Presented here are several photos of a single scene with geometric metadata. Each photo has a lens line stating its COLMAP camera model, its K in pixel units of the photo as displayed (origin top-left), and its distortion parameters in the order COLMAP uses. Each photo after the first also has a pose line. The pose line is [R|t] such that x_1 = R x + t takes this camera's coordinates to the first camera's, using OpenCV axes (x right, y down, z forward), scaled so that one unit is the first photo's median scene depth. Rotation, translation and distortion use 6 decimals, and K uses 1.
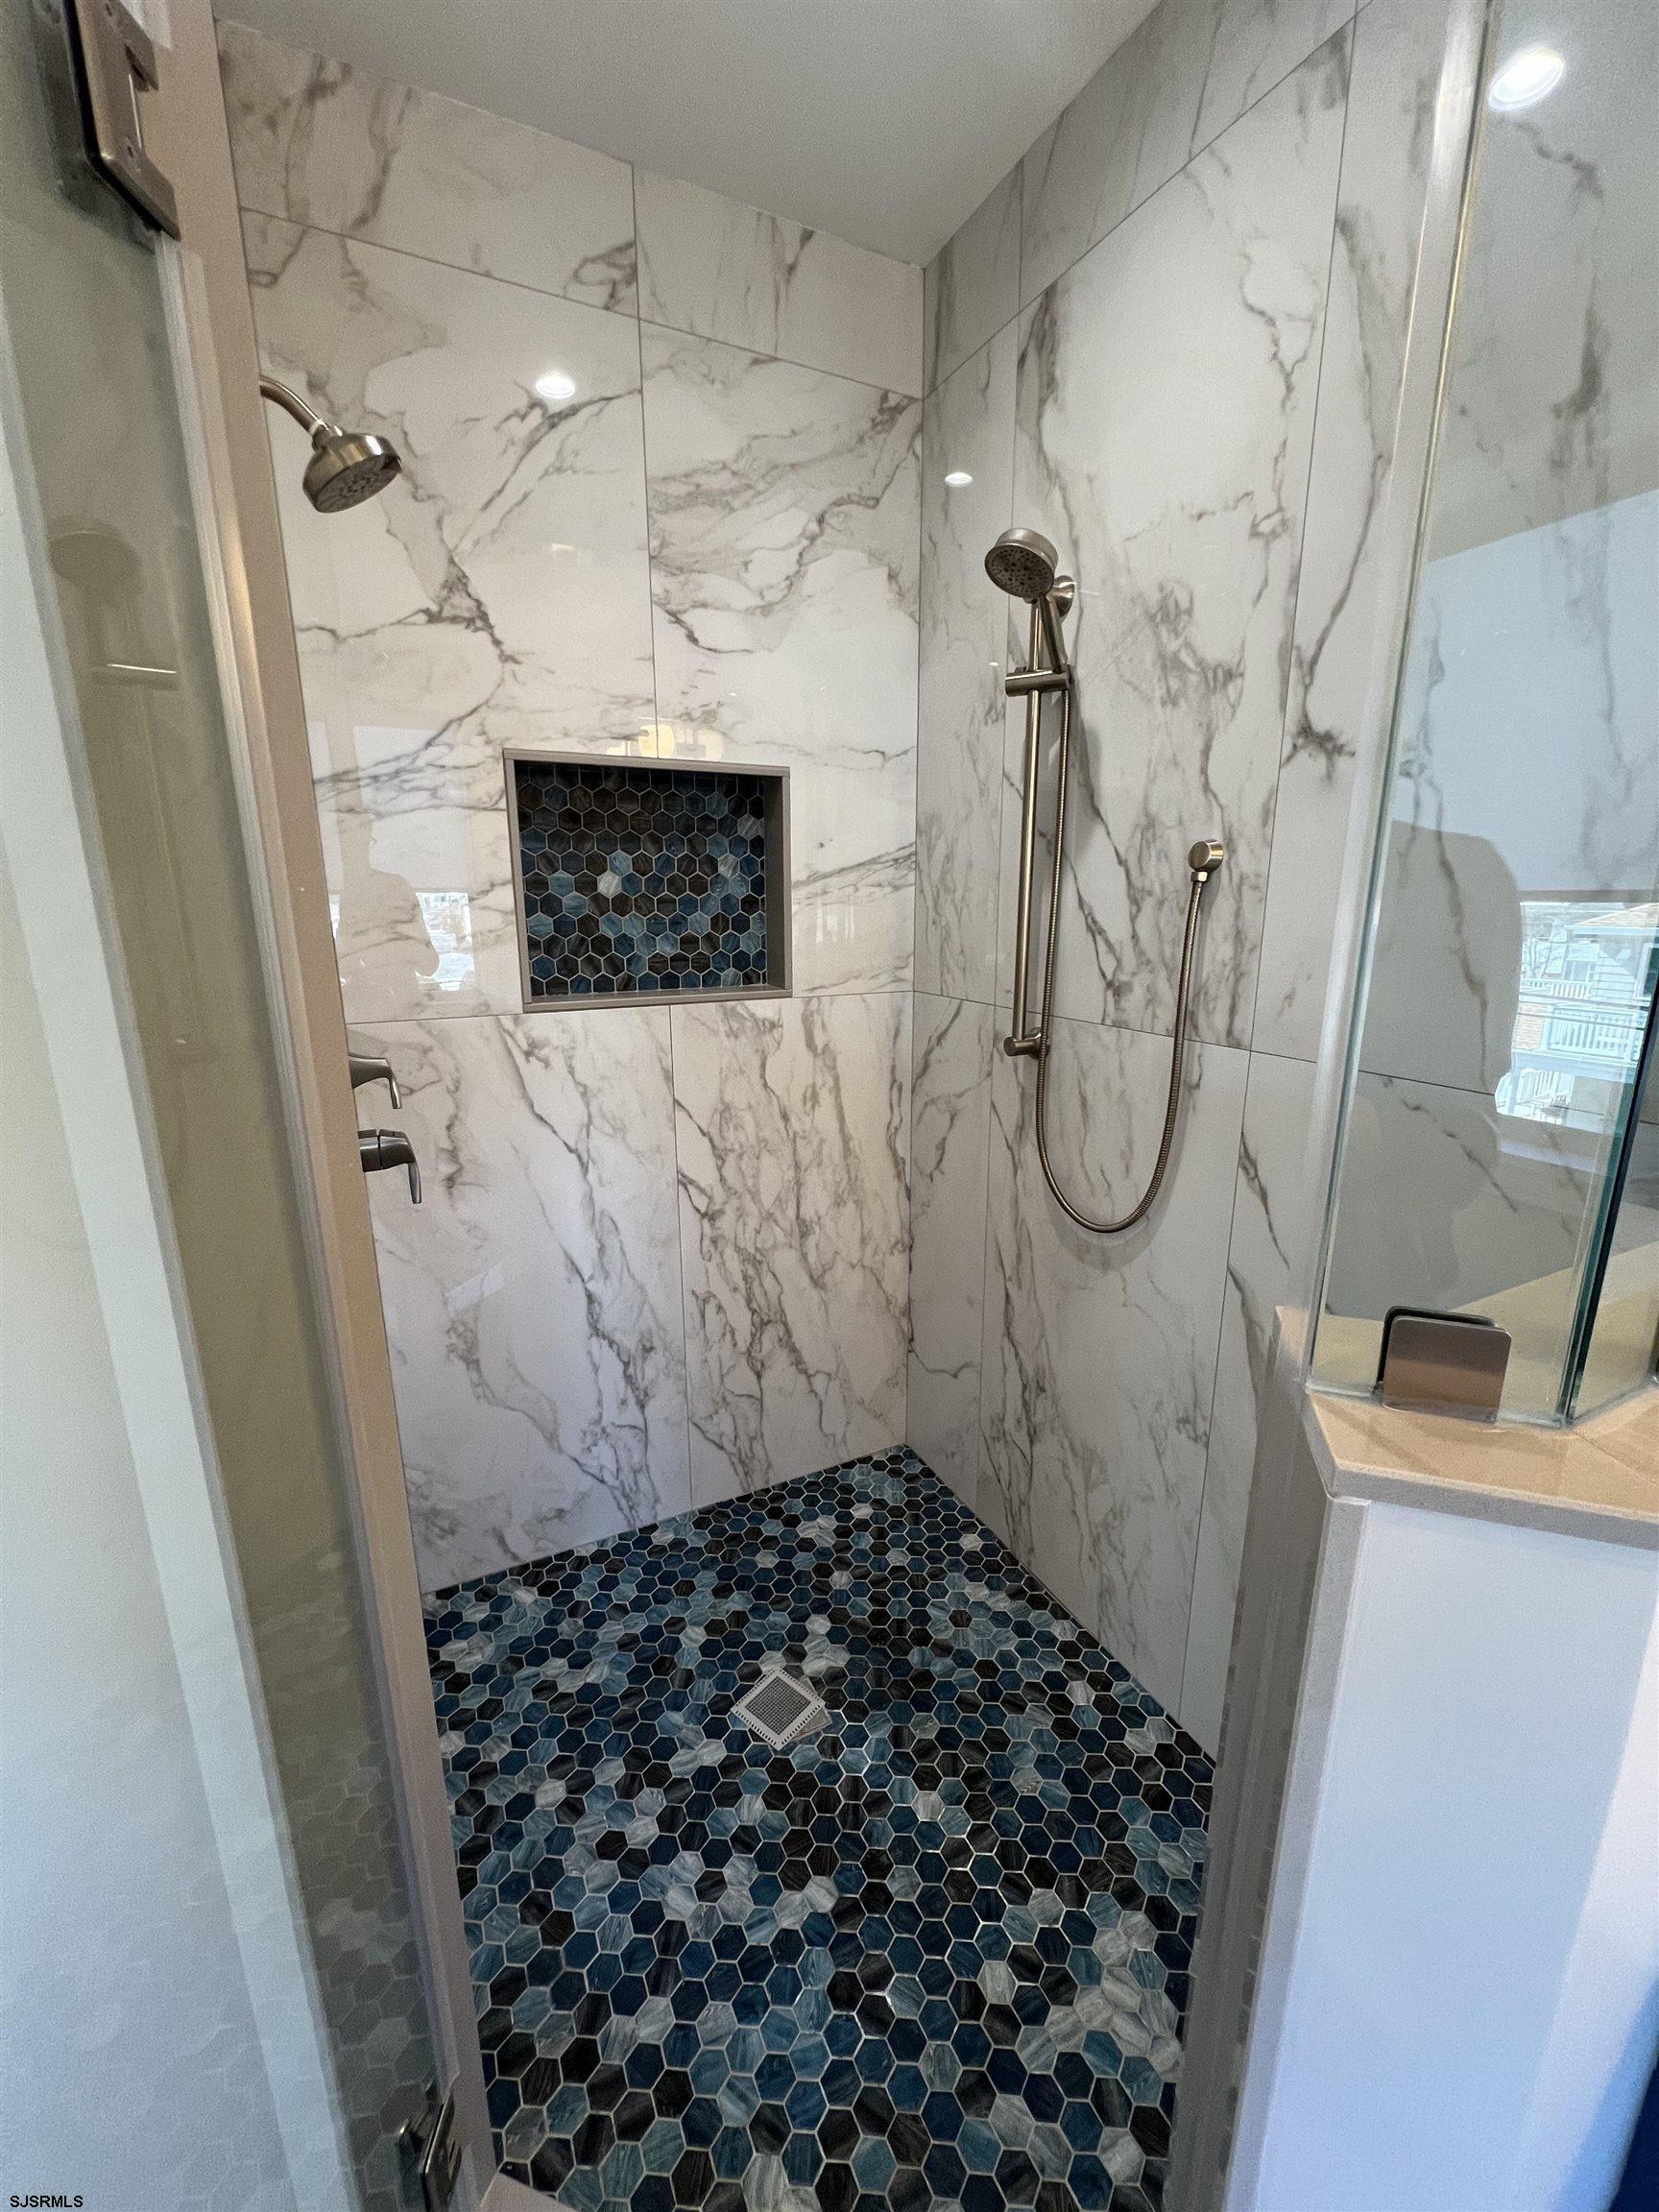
lens RADIAL K [[885.0, 0, 828.0], [0, 885.0, 1110.4], [0, 0, 1]] dist [0.000009, 0.000043]
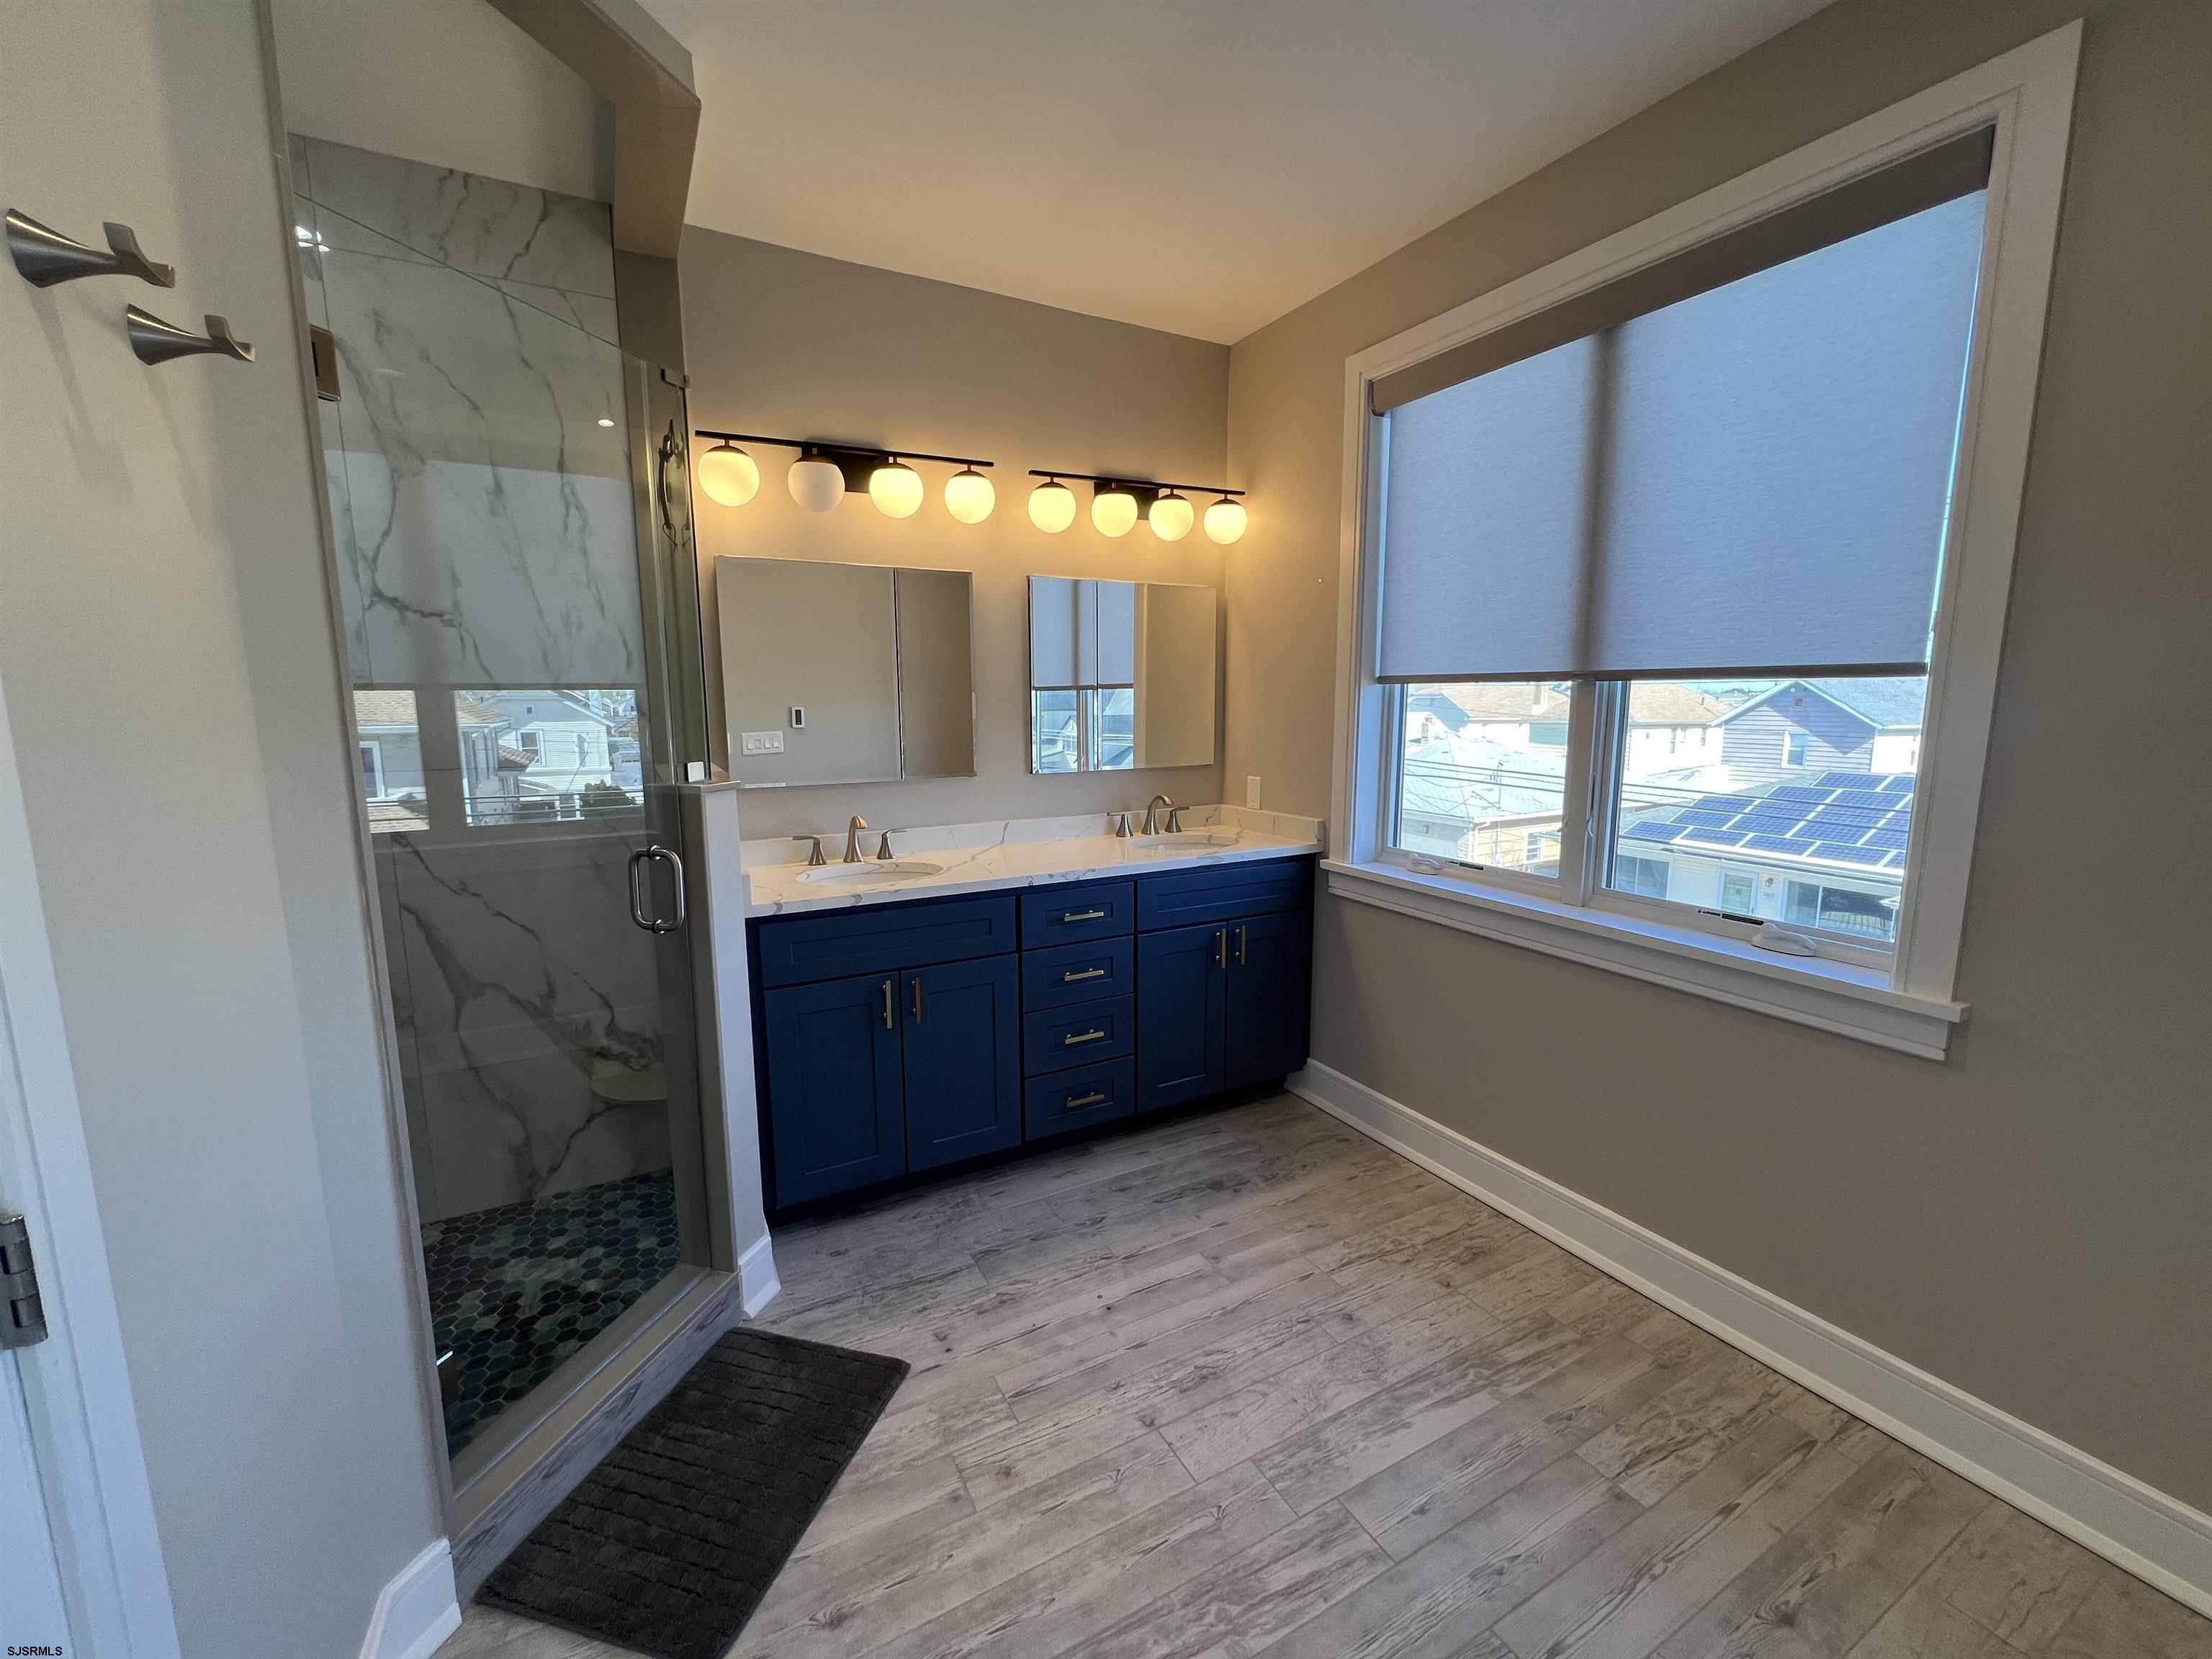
lens RADIAL K [[885.0, 0, 1102.0], [0, 885.0, 839.1], [0, 0, 1]] dist [0.000009, 0.000043]
pose [[-0.034894, -0.145442, 0.988751, -1.429176], [0.236316, 0.960096, 0.149567, 0.146029], [-0.971049, 0.238877, 0.000869, -0.357806]]
